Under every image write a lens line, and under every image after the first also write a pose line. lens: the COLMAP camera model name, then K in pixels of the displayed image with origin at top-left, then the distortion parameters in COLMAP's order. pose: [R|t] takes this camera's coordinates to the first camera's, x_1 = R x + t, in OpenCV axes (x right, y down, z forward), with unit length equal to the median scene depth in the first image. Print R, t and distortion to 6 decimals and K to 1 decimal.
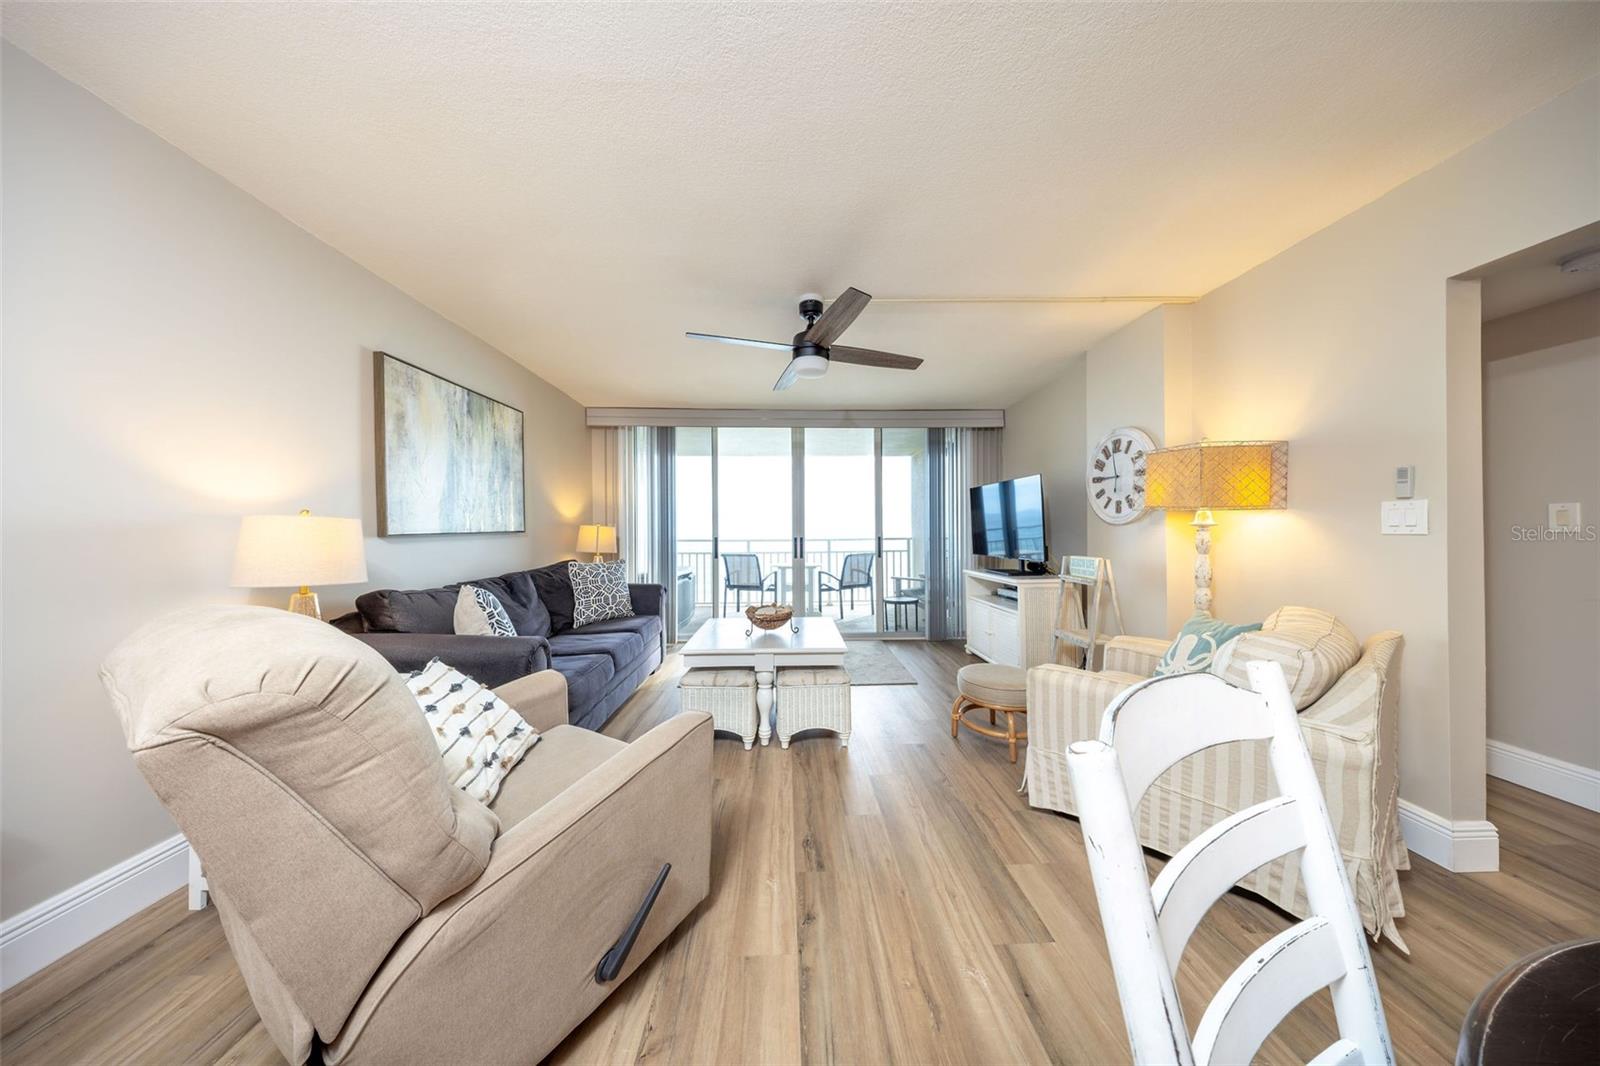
lens RADIAL K [[458.5, 0, 802.5], [0, 458.5, 532.4], [0, 0, 1]] dist [0.003157, -0.001132]
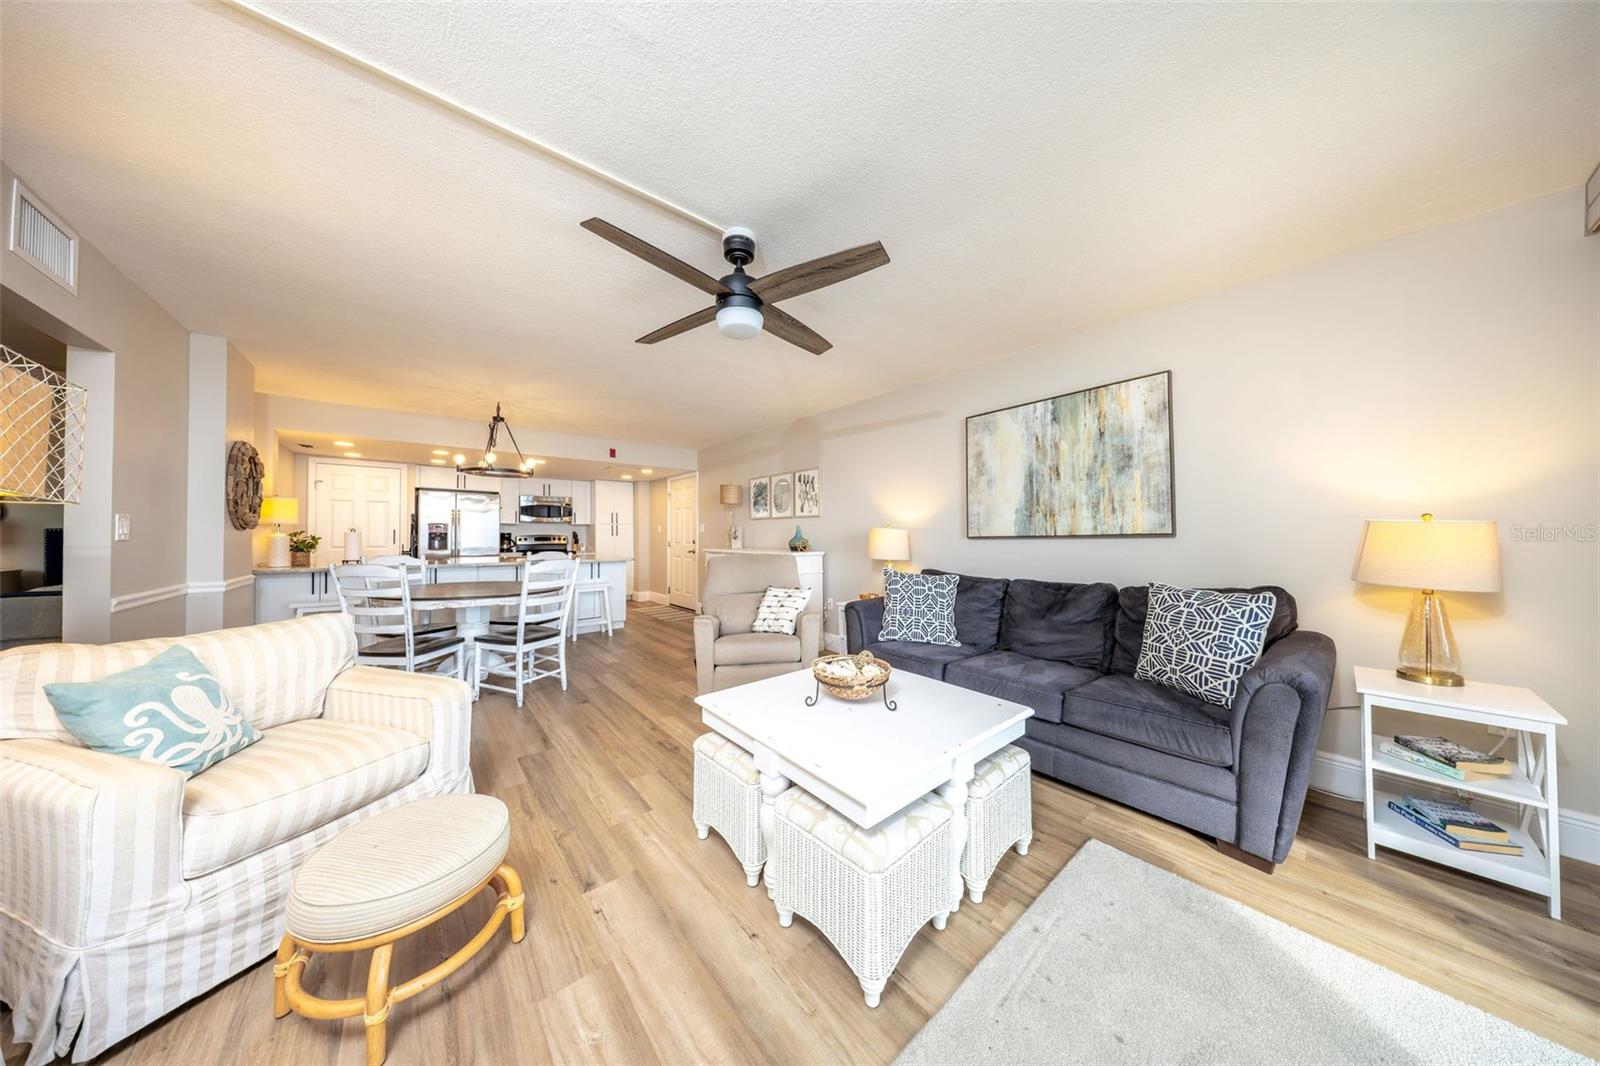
lens RADIAL K [[458.5, 0, 801.2], [0, 458.5, 528.0], [0, 0, 1]] dist [0.003157, -0.001132]
pose [[-0.791013, -0.003443, -0.611790, 0.331075], [0.004766, 0.999919, -0.011790, -0.005851], [0.611781, -0.012242, -0.790933, 1.348532]]
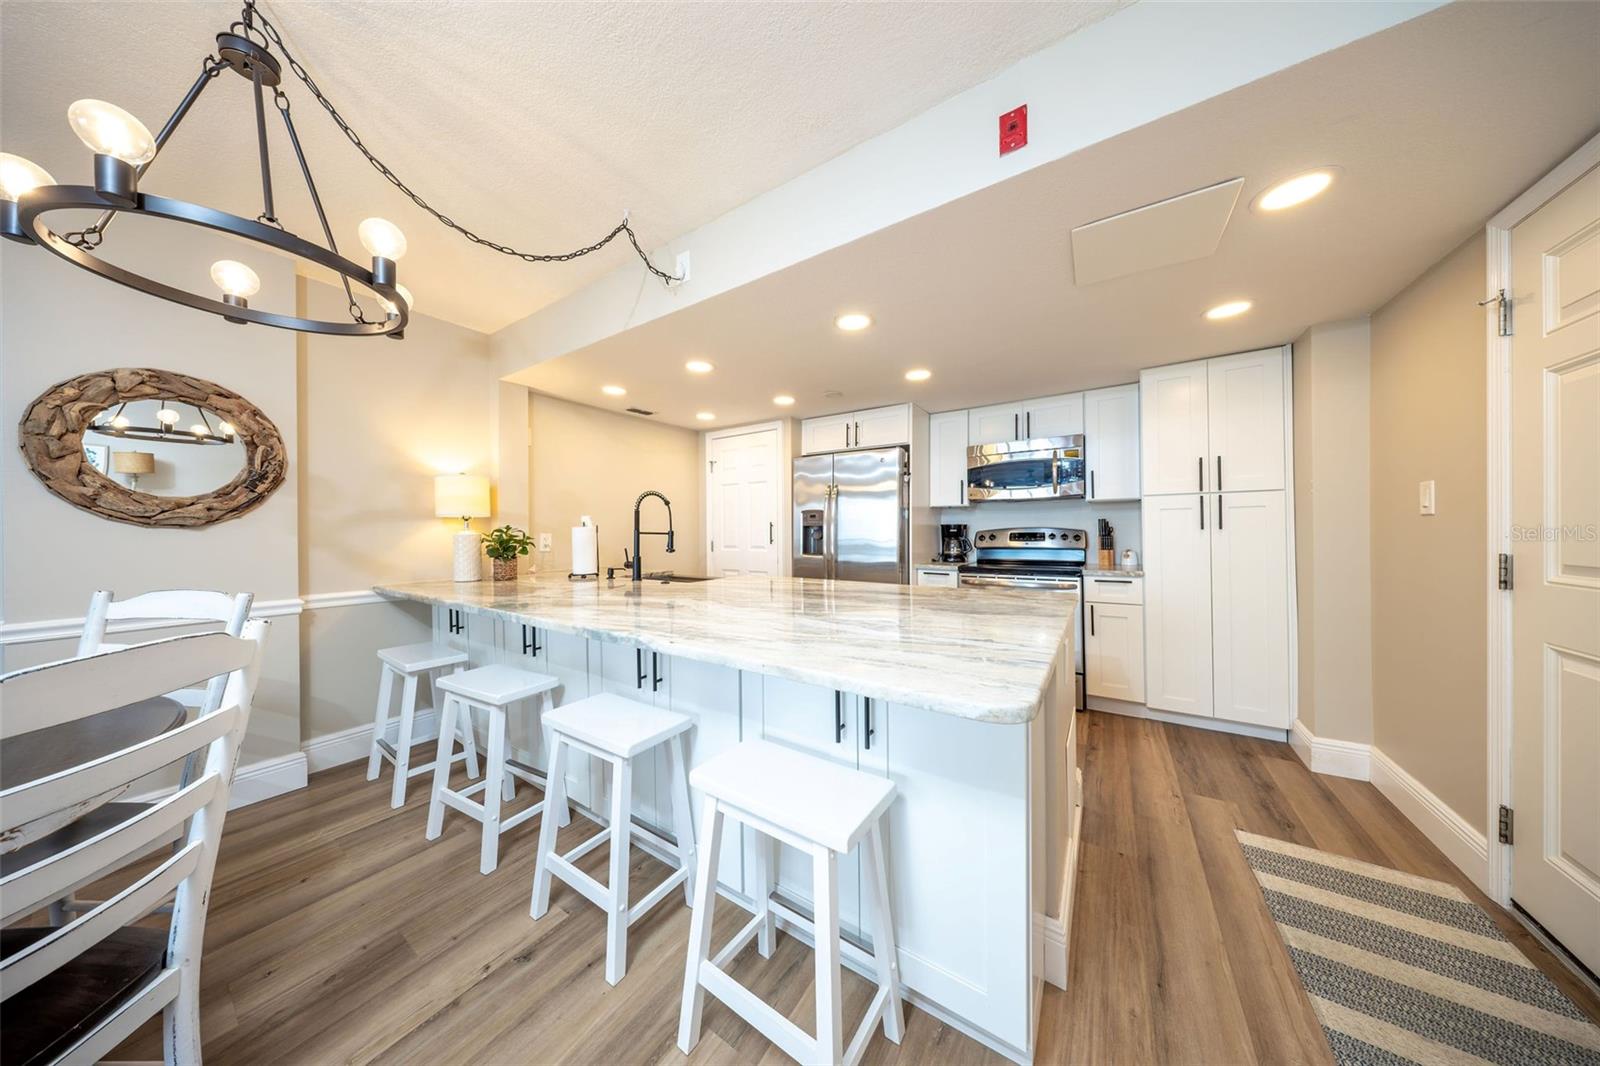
lens RADIAL K [[458.5, 0, 800.9], [0, 458.5, 531.8], [0, 0, 1]] dist [0.003157, -0.001132]
pose [[-0.811529, 0.009925, 0.584227, -0.306392], [0.012729, 0.999919, 0.000695, -0.002557], [-0.584173, 0.008000, -0.811590, -0.237968]]
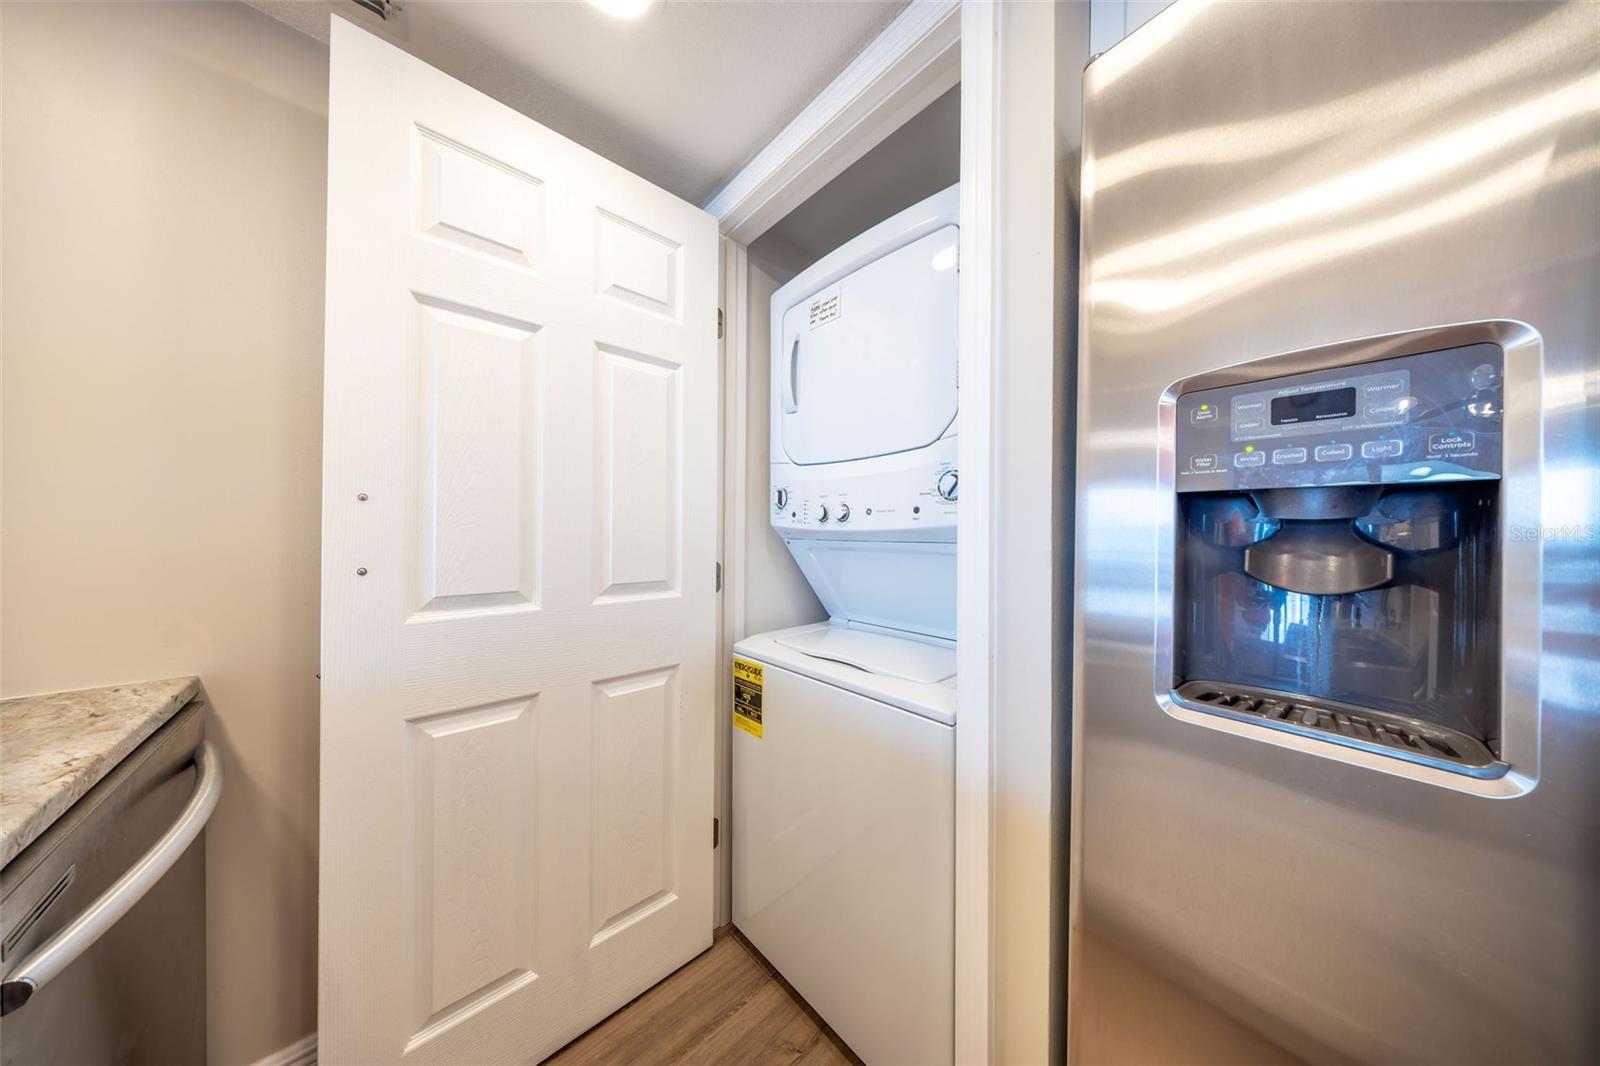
lens RADIAL K [[458.5, 0, 795.2], [0, 458.5, 532.6], [0, 0, 1]] dist [0.003157, -0.001132]
pose [[-0.643813, -0.003596, 0.765174, 0.352141], [-0.000853, 0.999992, 0.003982, -0.002699], [-0.765182, 0.001911, -0.643811, -0.999175]]
